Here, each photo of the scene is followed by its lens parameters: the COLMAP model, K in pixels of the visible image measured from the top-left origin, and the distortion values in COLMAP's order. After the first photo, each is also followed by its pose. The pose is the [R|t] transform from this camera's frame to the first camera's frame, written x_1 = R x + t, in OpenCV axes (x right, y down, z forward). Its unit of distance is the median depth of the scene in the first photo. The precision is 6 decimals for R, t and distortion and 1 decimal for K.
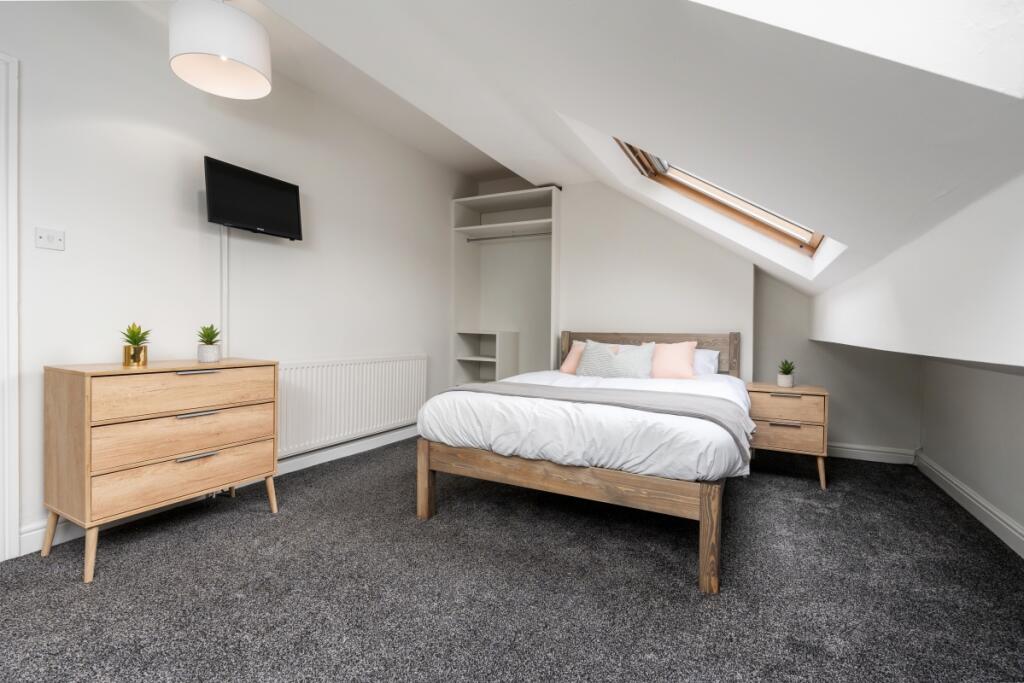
lens RADIAL K [[465.5, 0, 512.0], [0, 465.5, 341.5], [0, 0, 1]] dist [-0.005092, -0.000451]
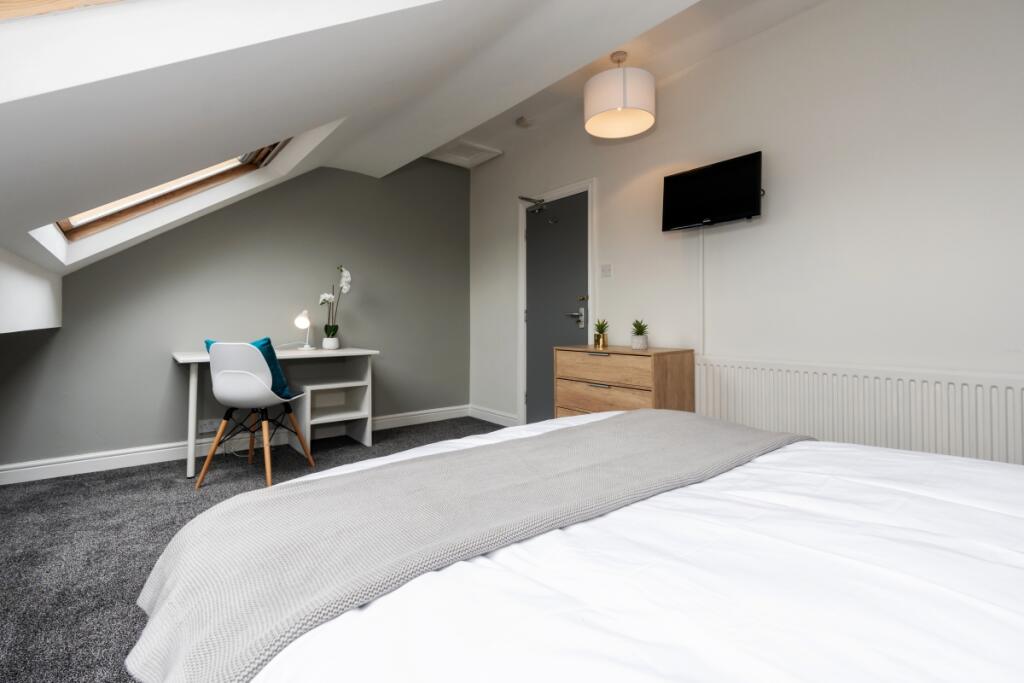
lens RADIAL K [[484.4, 0, 511.1], [0, 484.4, 323.3], [0, 0, 1]] dist [-0.000241, 0.000440]
pose [[-0.404286, -0.013602, -0.914531, 0.664821], [-0.026128, 0.999653, -0.003318, -0.011974], [0.914259, 0.022553, -0.404501, 1.224826]]
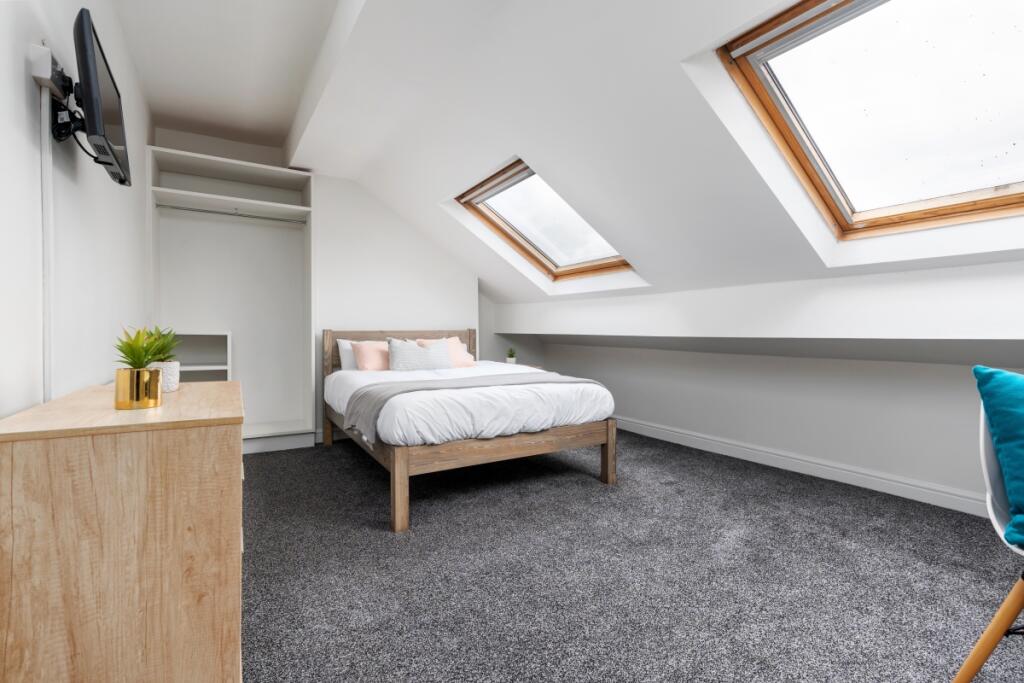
lens RADIAL K [[474.0, 0, 513.9], [0, 474.0, 333.9], [0, 0, 1]] dist [-0.000376, 0.000153]
pose [[0.505558, -0.021693, 0.862520, -0.937150], [0.028914, 0.999548, 0.008192, -0.018975], [-0.862308, 0.020798, 0.505957, 0.329112]]
